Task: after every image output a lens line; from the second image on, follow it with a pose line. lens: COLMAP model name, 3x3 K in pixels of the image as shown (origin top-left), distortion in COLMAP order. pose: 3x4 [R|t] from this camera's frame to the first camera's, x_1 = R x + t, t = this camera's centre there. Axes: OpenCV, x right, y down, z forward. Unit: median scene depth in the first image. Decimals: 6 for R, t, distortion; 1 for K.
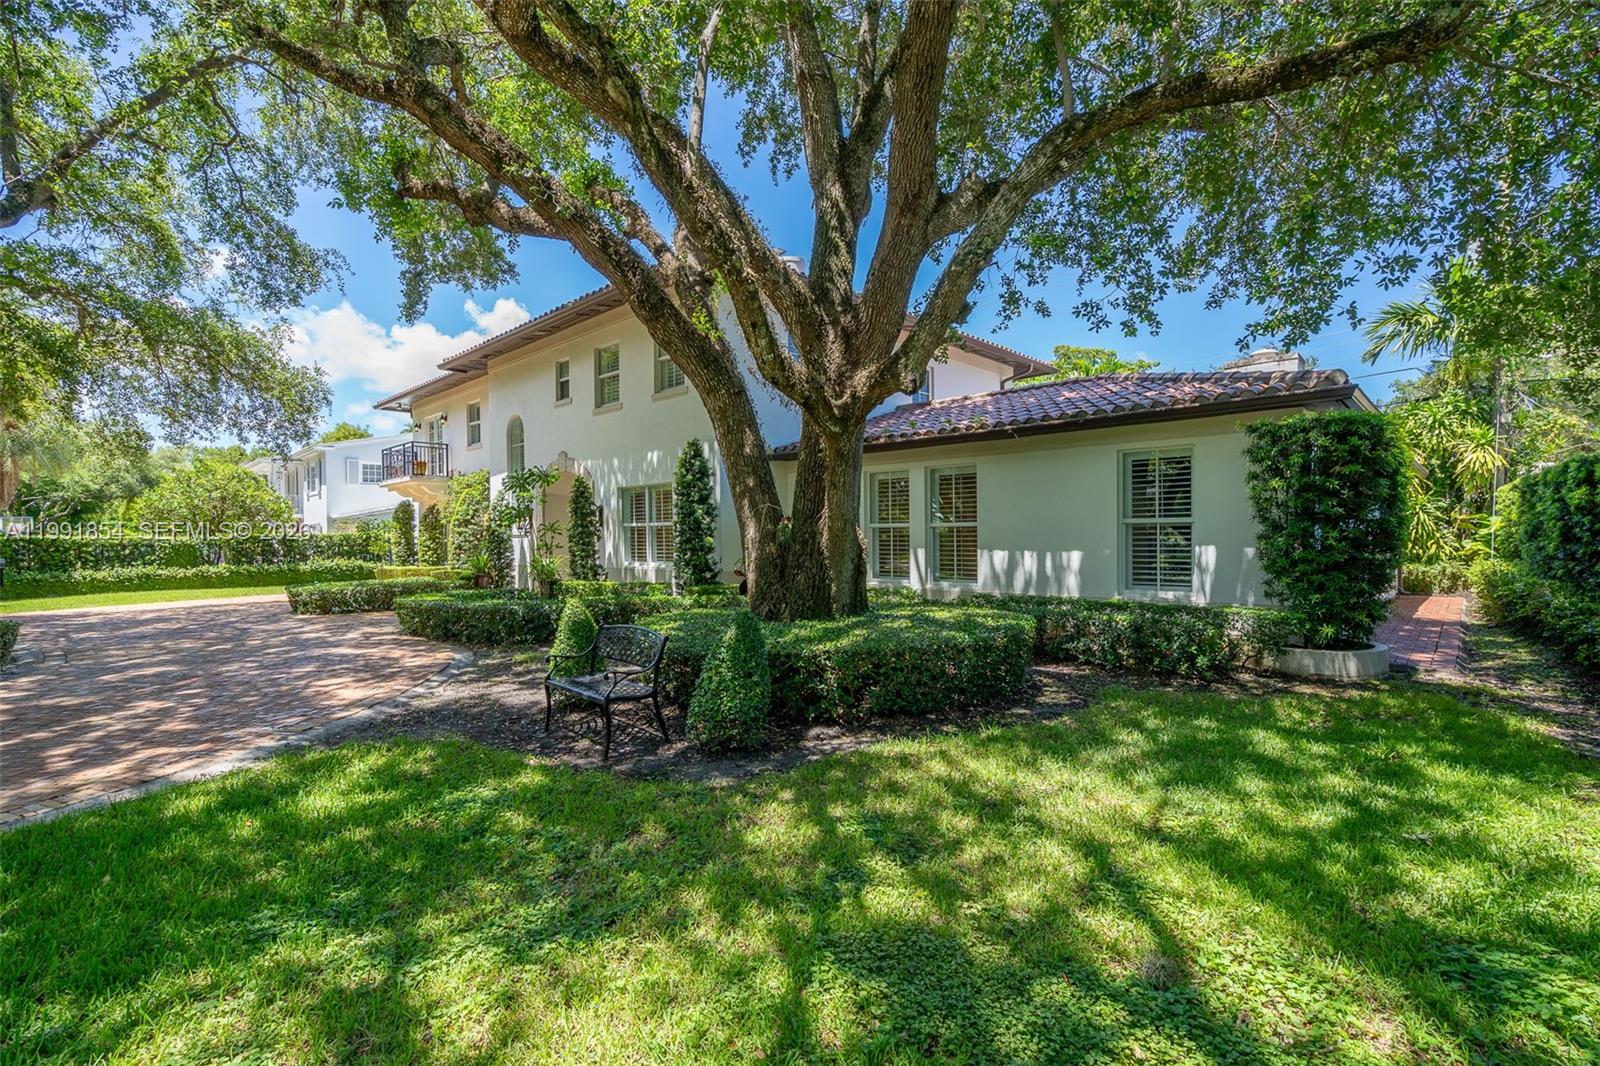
lens RADIAL K [[723.7, 0, 801.1], [0, 723.7, 540.2], [0, 0, 1]] dist [-0.003645, 0.002251]
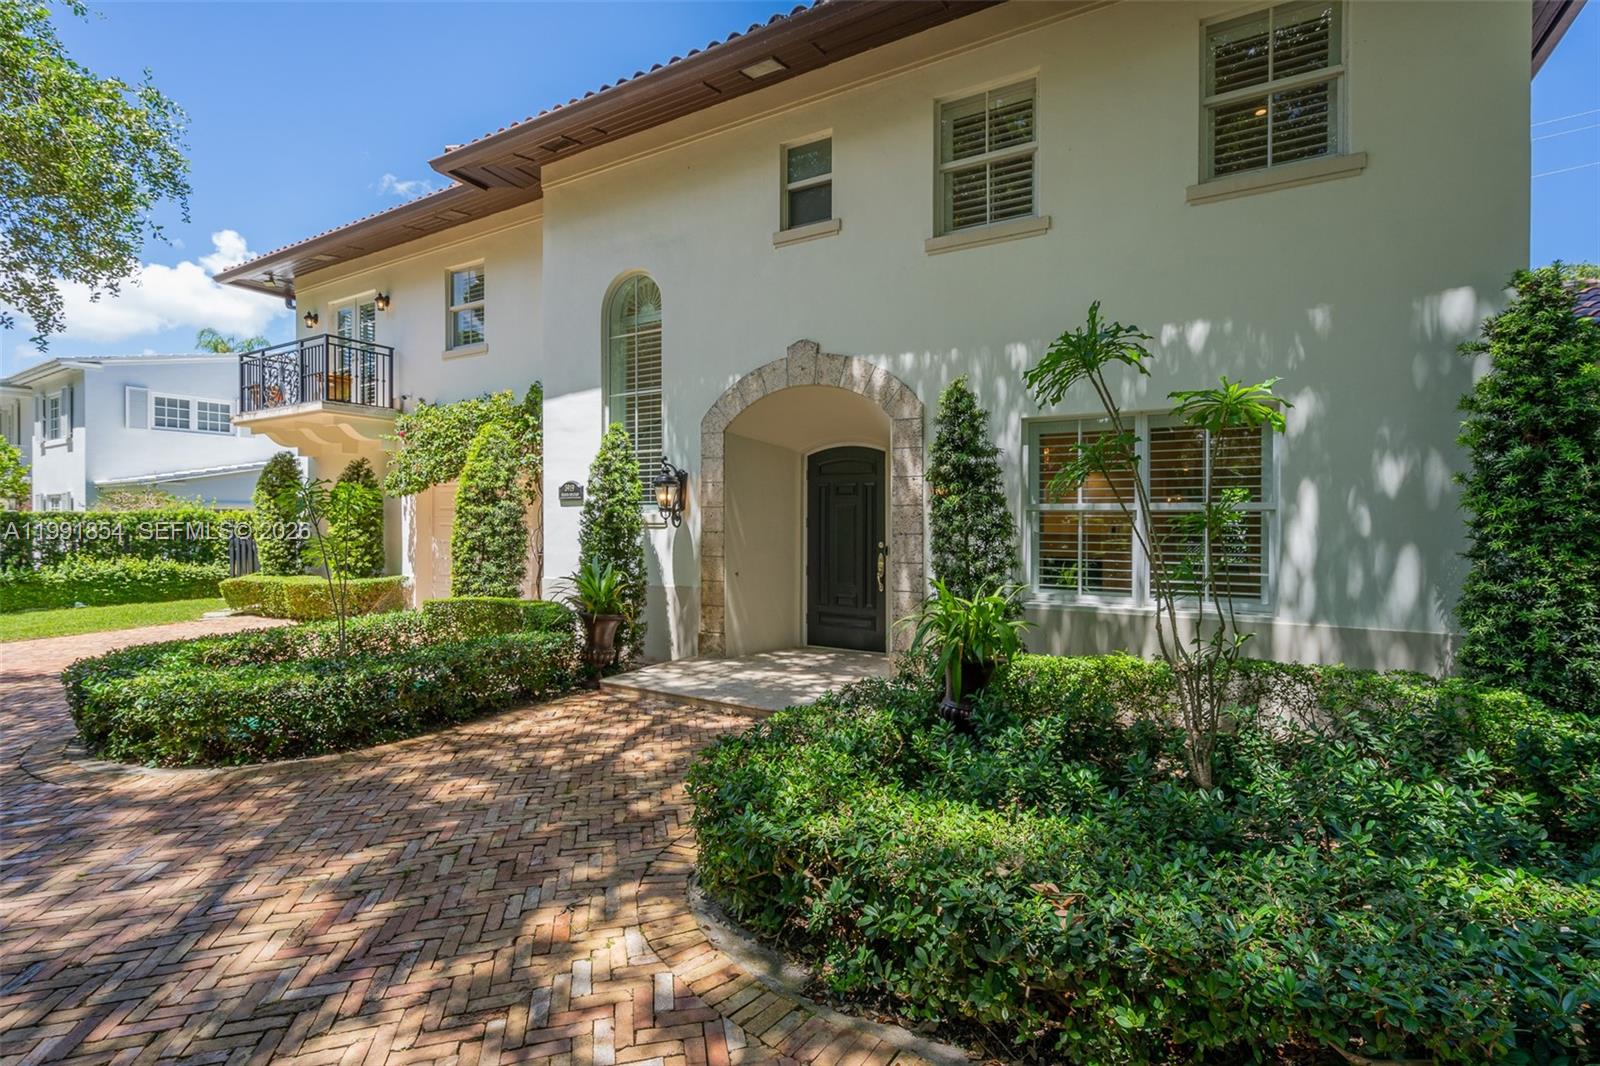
lens RADIAL K [[723.7, 0, 794.7], [0, 723.7, 523.4], [0, 0, 1]] dist [-0.003645, 0.002251]
pose [[0.972963, 0.015957, 0.230411, -0.409403], [-0.014898, 0.999869, -0.006332, -0.006121], [-0.230482, 0.002728, 0.973073, 0.528632]]
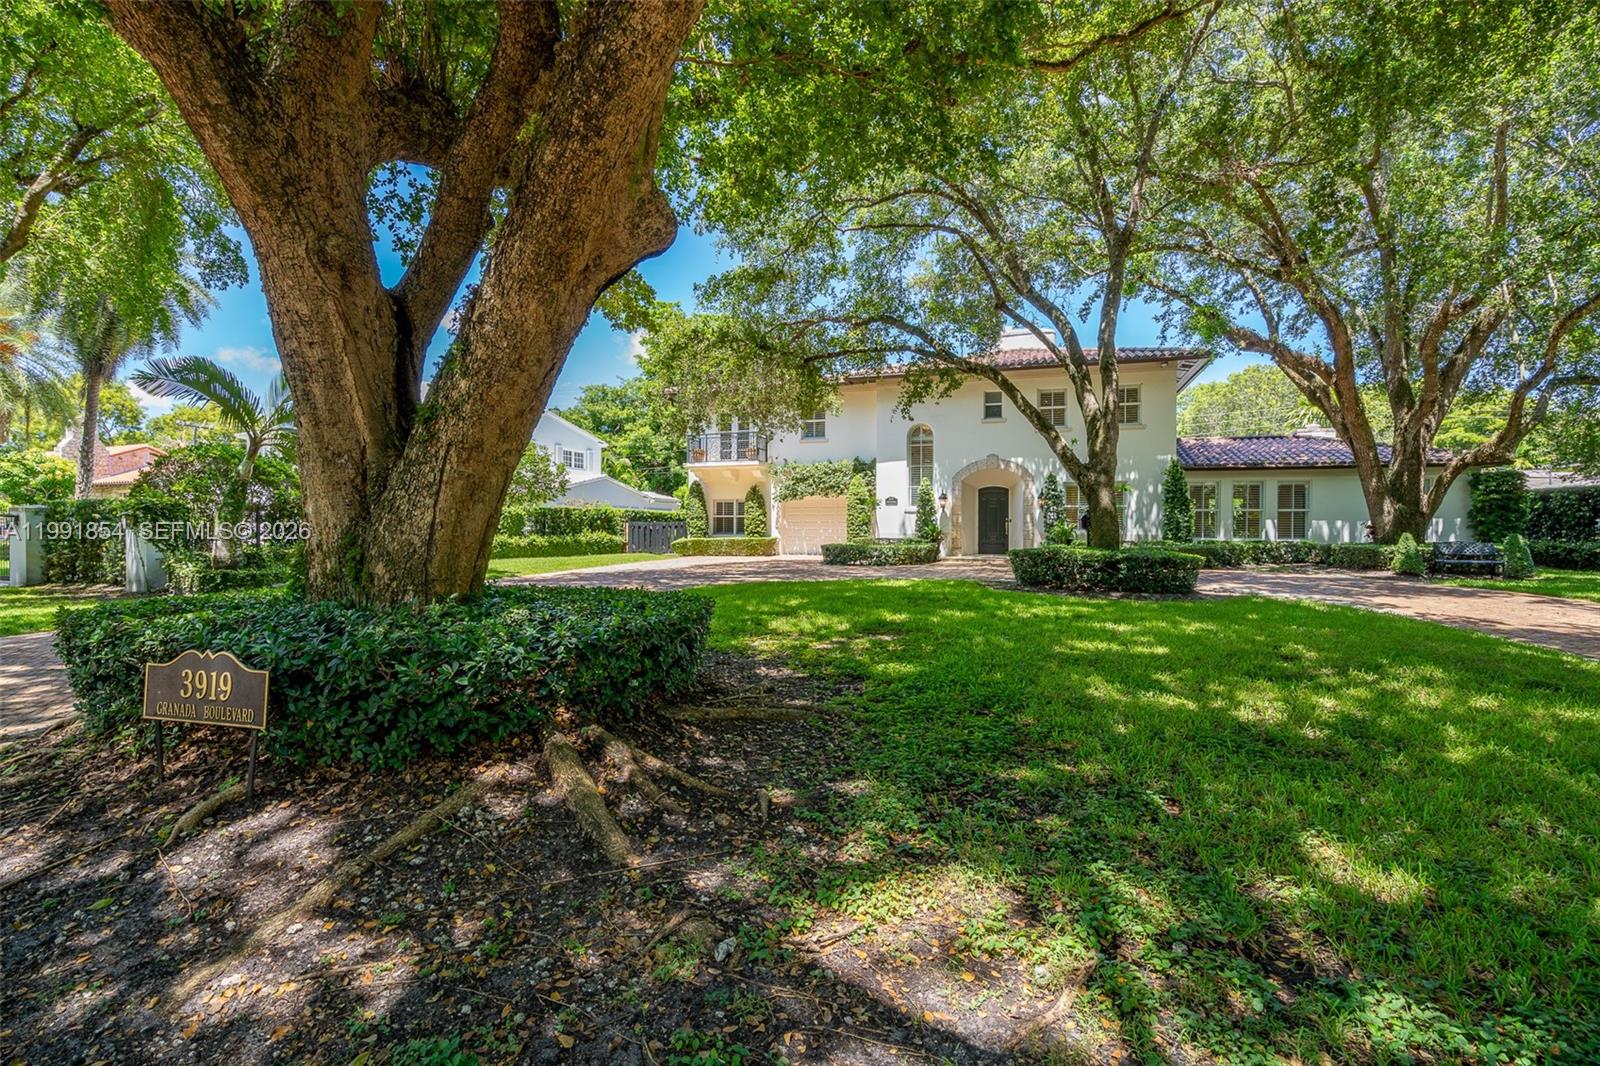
lens RADIAL K [[723.7, 0, 787.9], [0, 723.7, 531.1], [0, 0, 1]] dist [-0.003645, 0.002251]
pose [[0.903123, 0.015401, 0.429105, -1.229235], [-0.011861, 0.999870, -0.010923, 0.047870], [-0.429217, 0.004775, 0.903189, -0.118102]]
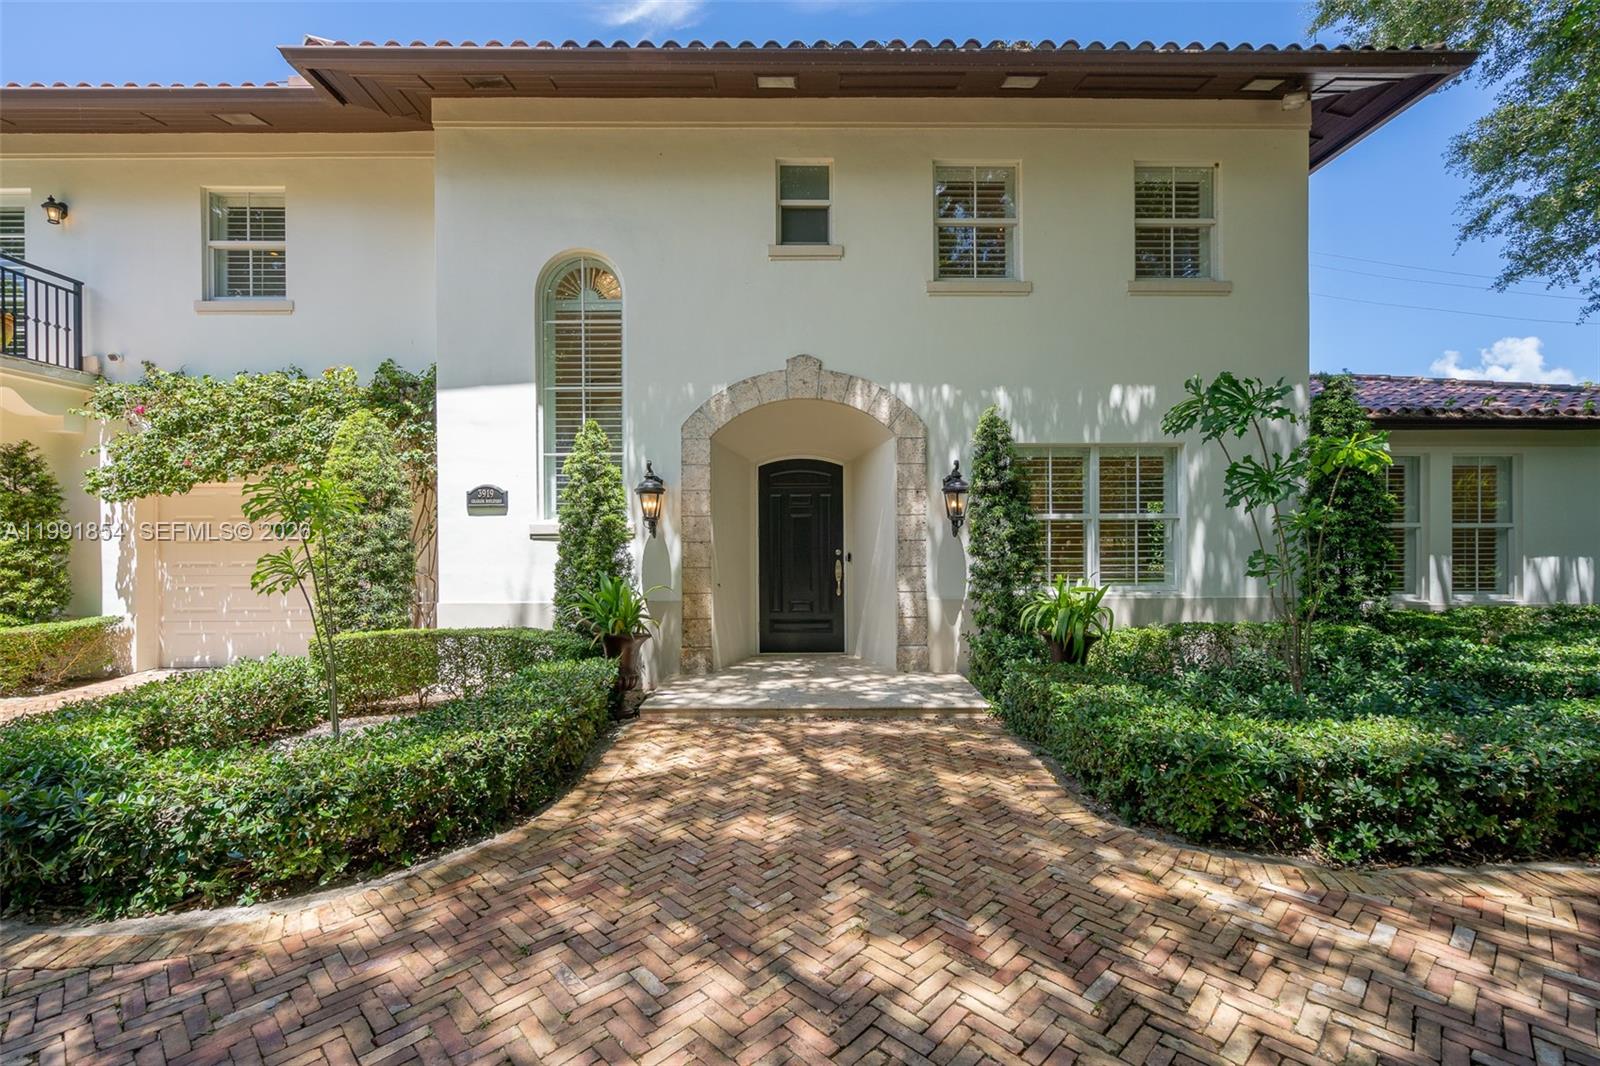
lens RADIAL K [[723.7, 0, 780.9], [0, 723.7, 531.9], [0, 0, 1]] dist [-0.003645, 0.002251]
pose [[0.717883, 0.011154, 0.696075, -0.619315], [0.001416, 0.999846, -0.017481, -0.001472], [-0.696163, 0.013535, 0.717756, 0.634964]]
